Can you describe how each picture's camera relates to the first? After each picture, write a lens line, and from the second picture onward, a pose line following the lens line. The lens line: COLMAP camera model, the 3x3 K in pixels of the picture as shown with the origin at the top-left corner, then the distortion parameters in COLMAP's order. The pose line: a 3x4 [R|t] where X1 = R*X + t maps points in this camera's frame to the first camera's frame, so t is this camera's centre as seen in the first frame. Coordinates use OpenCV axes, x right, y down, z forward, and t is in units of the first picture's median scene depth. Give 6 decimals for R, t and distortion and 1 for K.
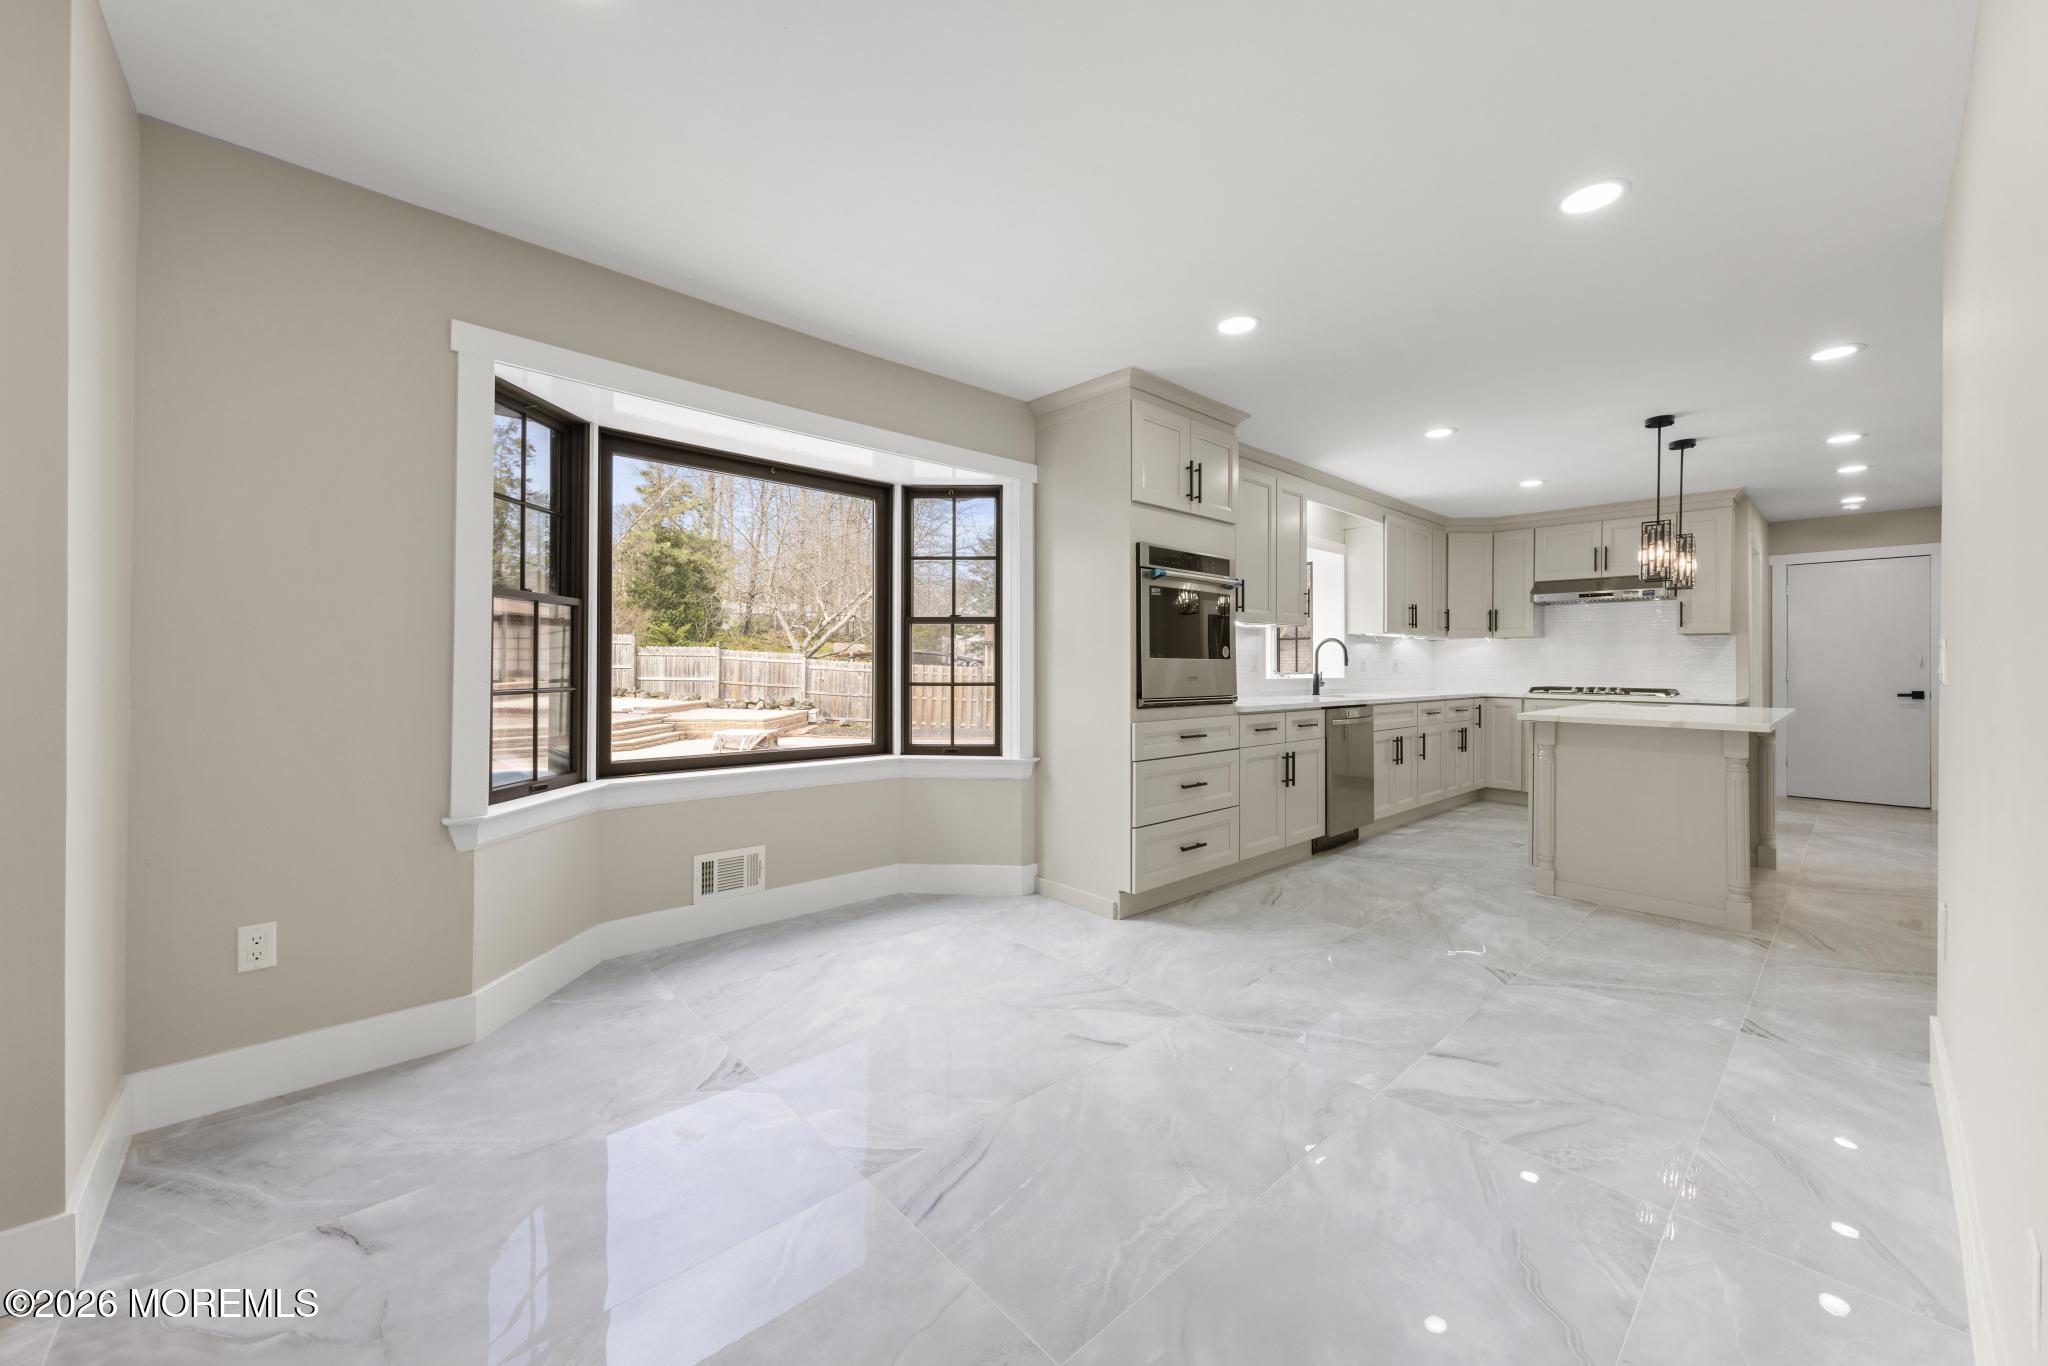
lens RADIAL K [[796.2, 0, 1012.0], [0, 796.2, 665.8], [0, 0, 1]] dist [0.000797, 0.000730]
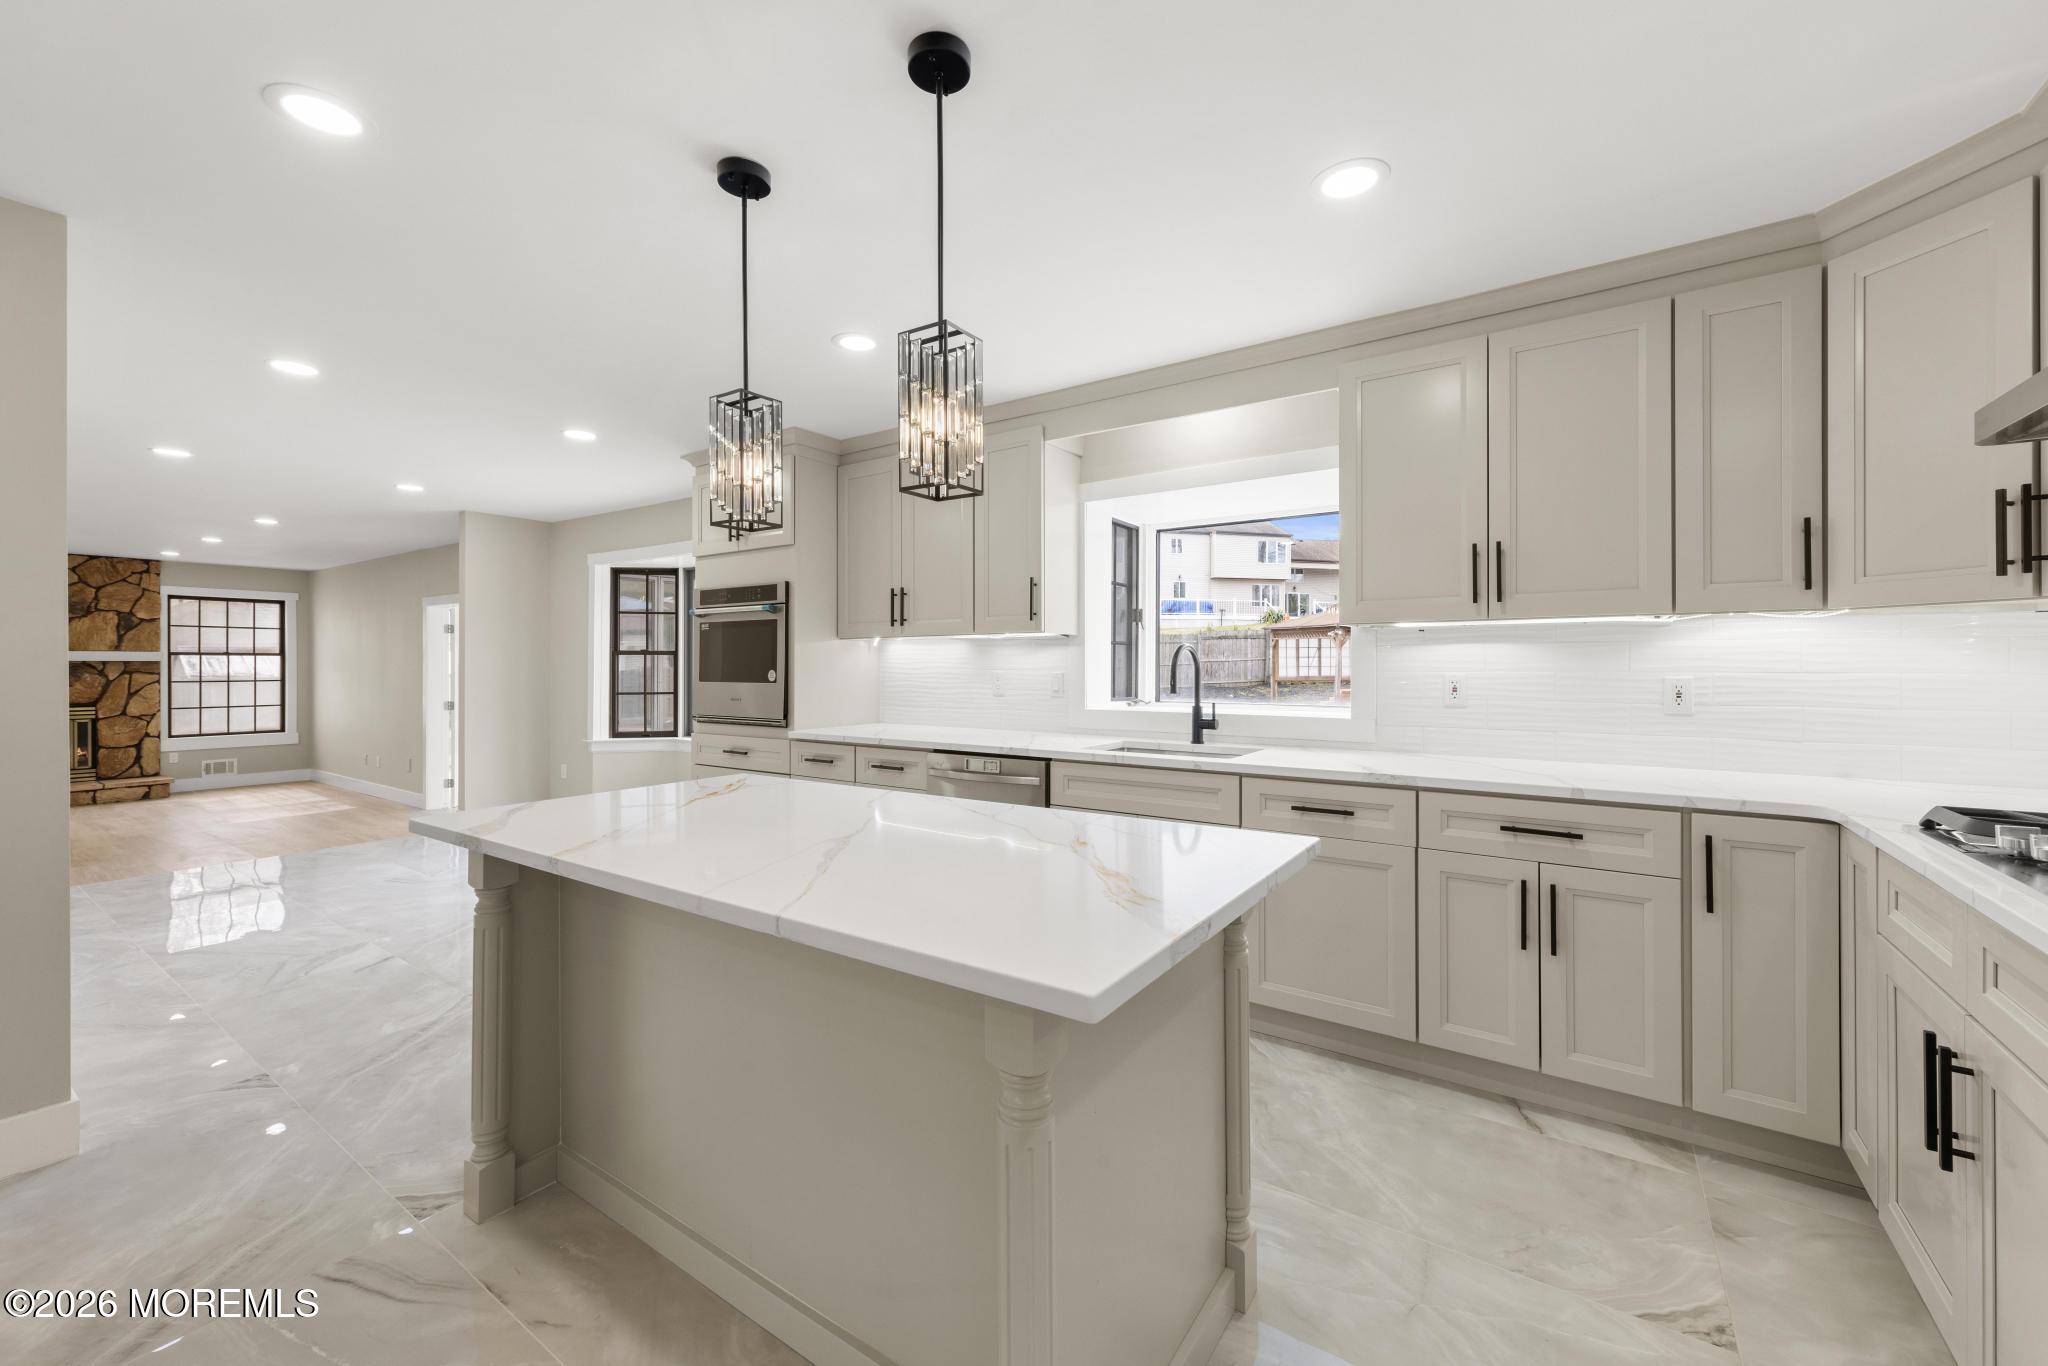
lens RADIAL K [[796.2, 0, 1021.9], [0, 796.2, 663.3], [0, 0, 1]] dist [0.000797, 0.000730]
pose [[0.223997, 0.004783, -0.974578, 1.654099], [0.006005, 0.999962, 0.006288, -0.047397], [0.974571, -0.007261, 0.223960, 1.341460]]
